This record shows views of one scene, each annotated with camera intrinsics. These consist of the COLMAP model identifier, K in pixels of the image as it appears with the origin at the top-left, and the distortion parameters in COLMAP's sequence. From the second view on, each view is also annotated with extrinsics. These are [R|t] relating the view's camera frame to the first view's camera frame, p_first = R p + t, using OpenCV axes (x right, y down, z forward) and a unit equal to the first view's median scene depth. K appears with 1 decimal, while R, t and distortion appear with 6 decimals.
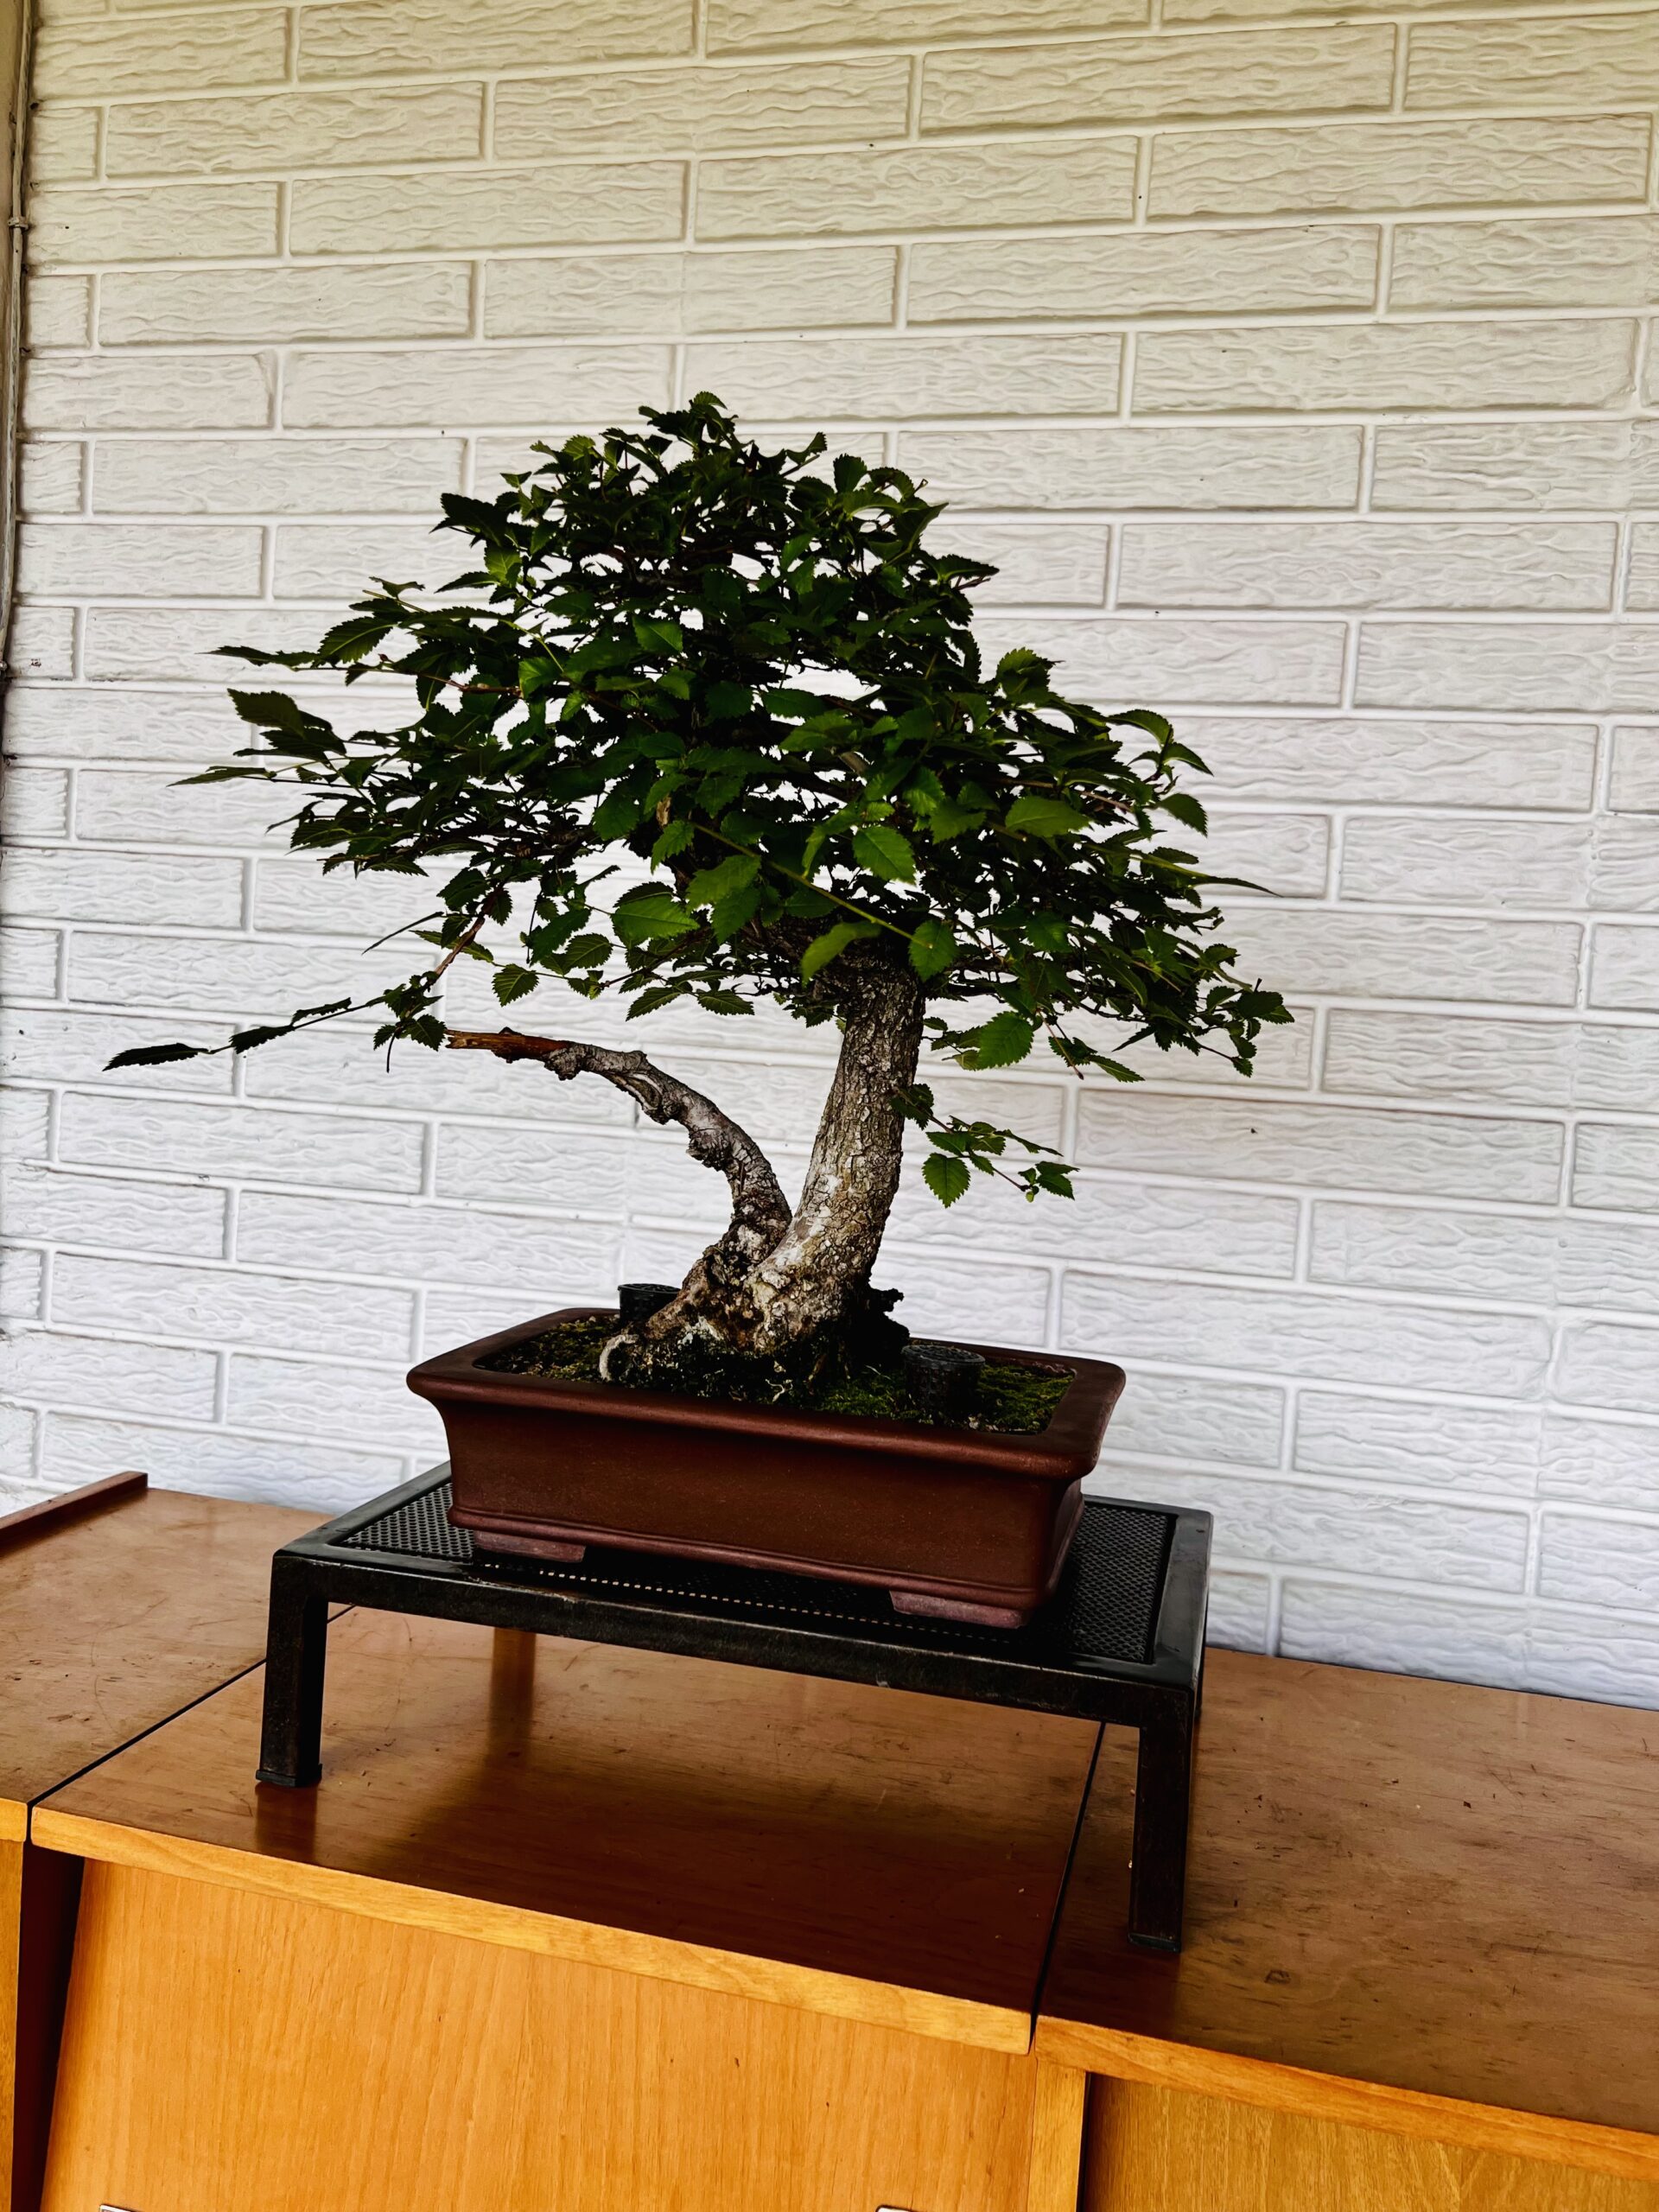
lens RADIAL K [[1698.5, 0, 828.1], [0, 1698.5, 1110.8], [0, 0, 1]] dist [0.019085, -0.034076]
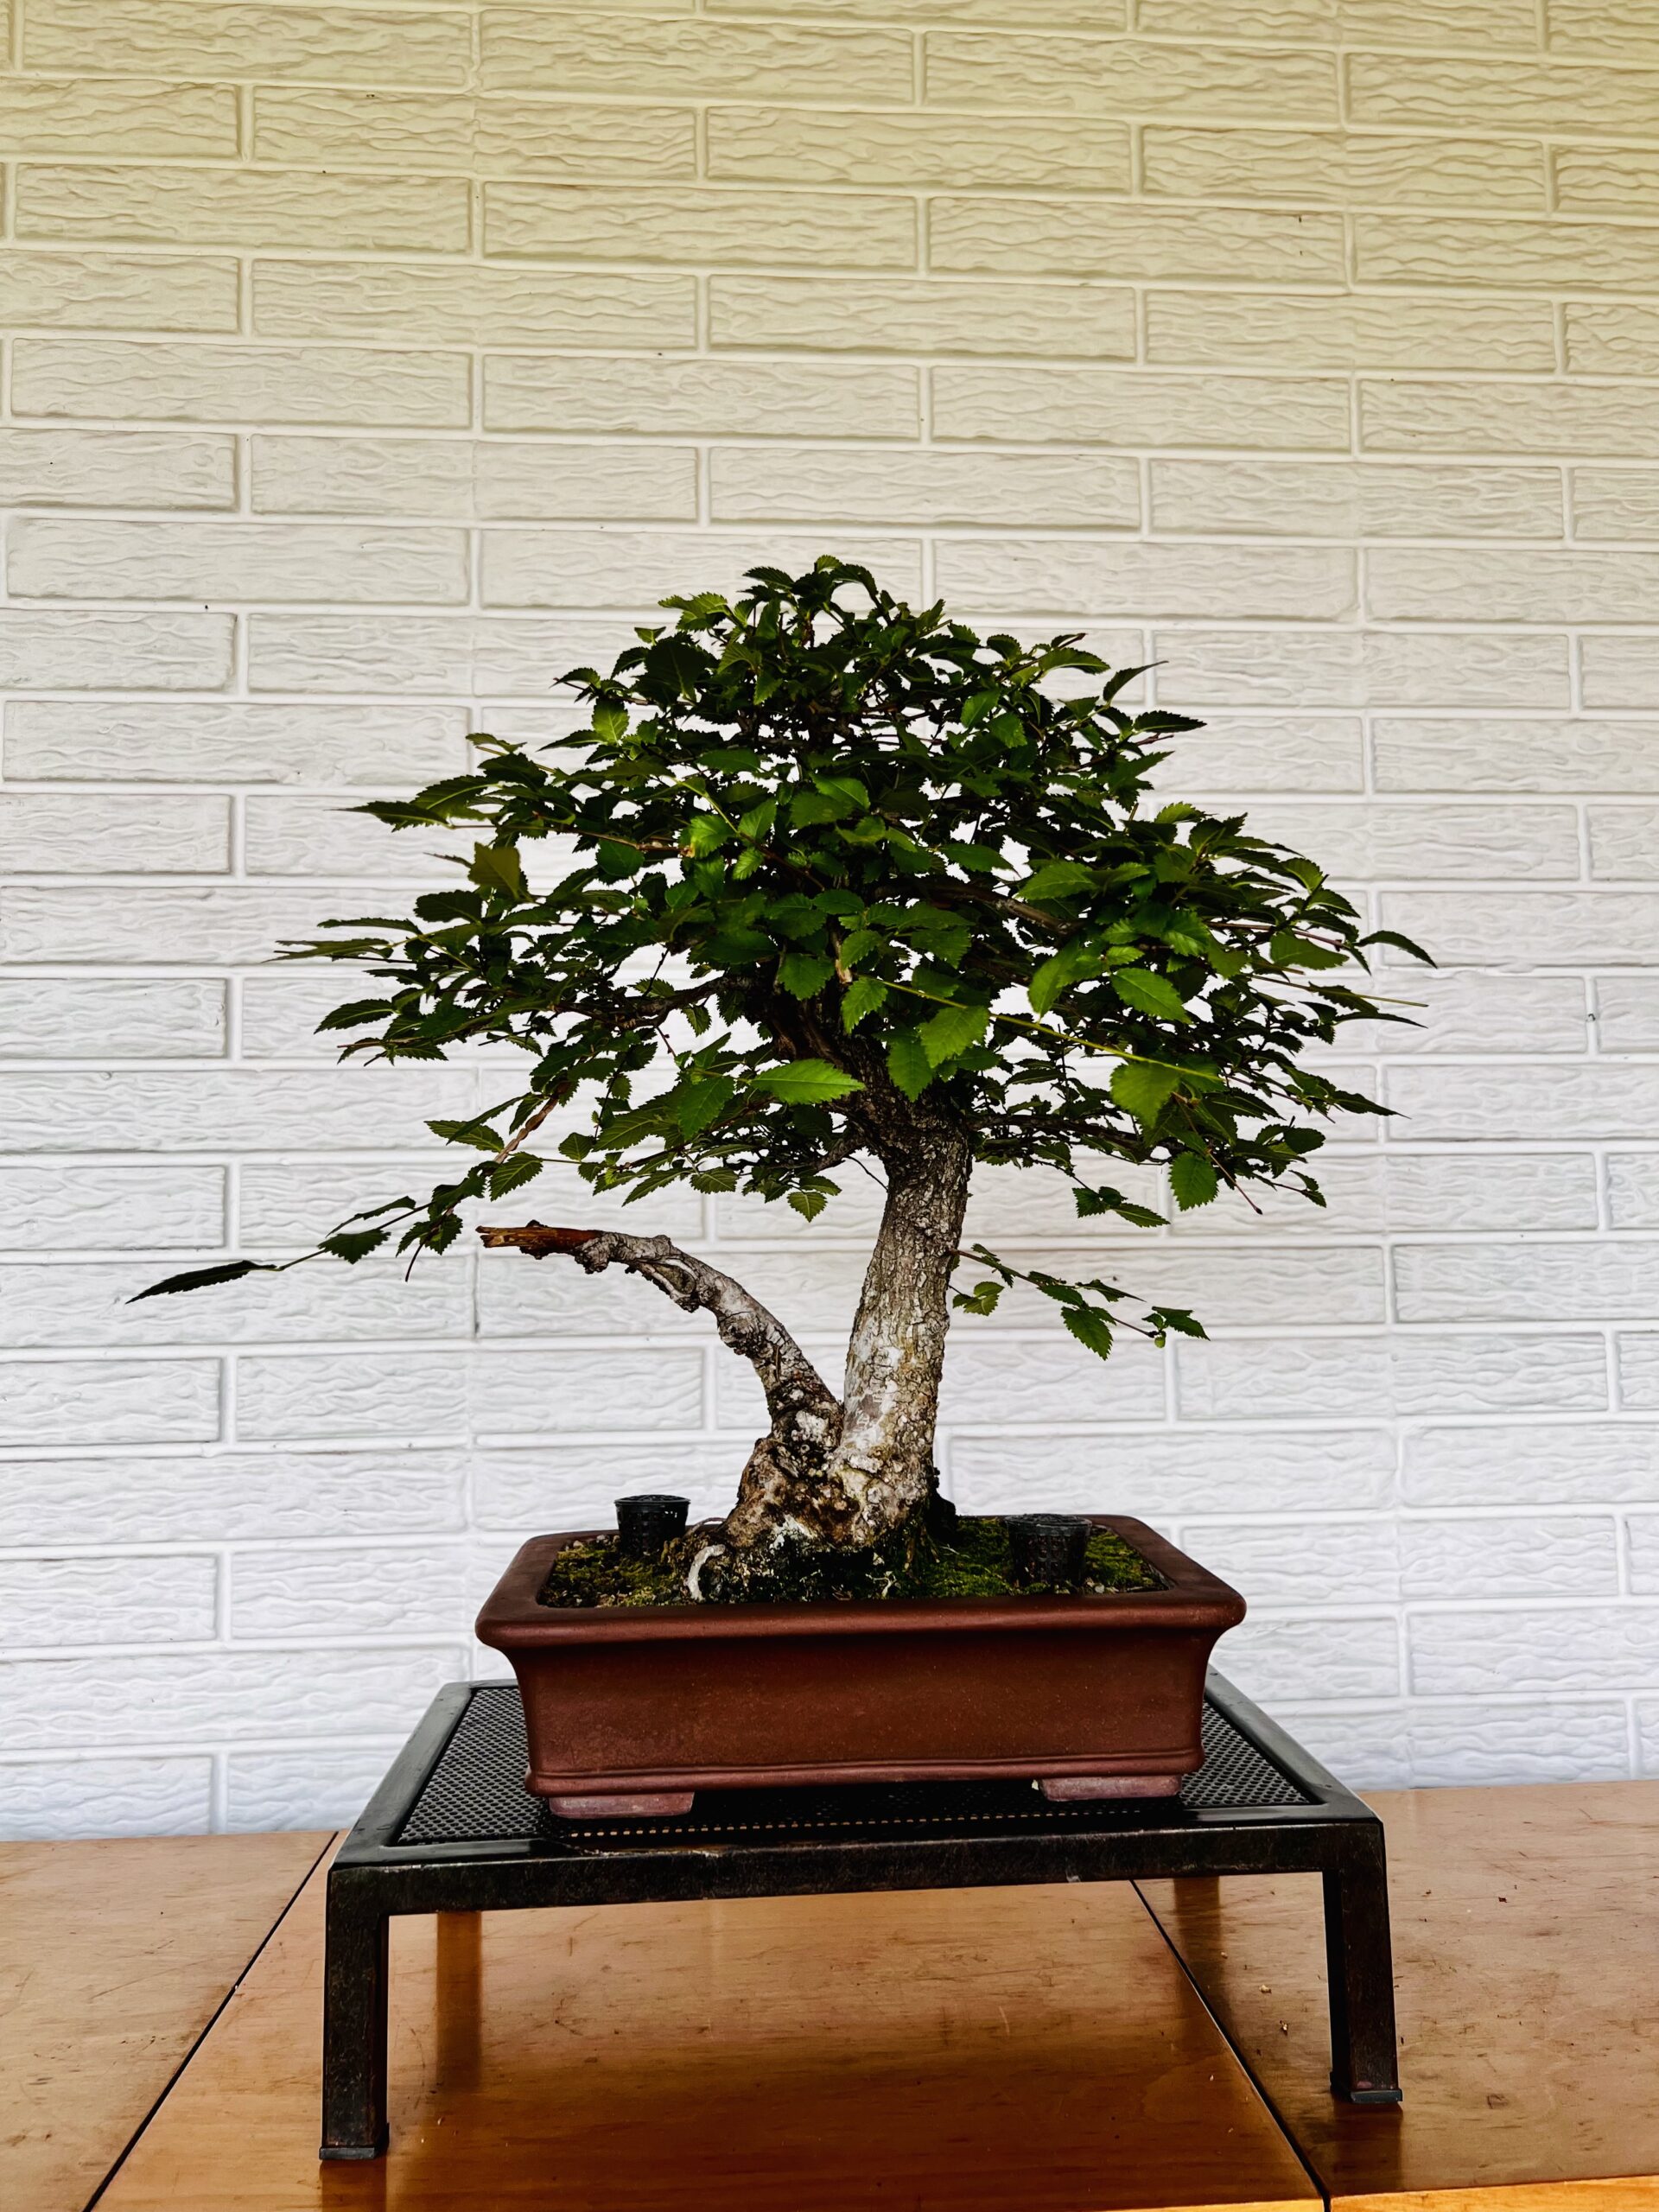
lens RADIAL K [[1698.5, 0, 834.3], [0, 1698.5, 1099.5], [0, 0, 1]] dist [0.019085, -0.034076]
pose [[0.947212, -0.053659, 0.316087, -0.237125], [0.092639, 0.989649, -0.109608, 0.000844], [-0.306933, 0.133104, 0.942378, 0.062657]]
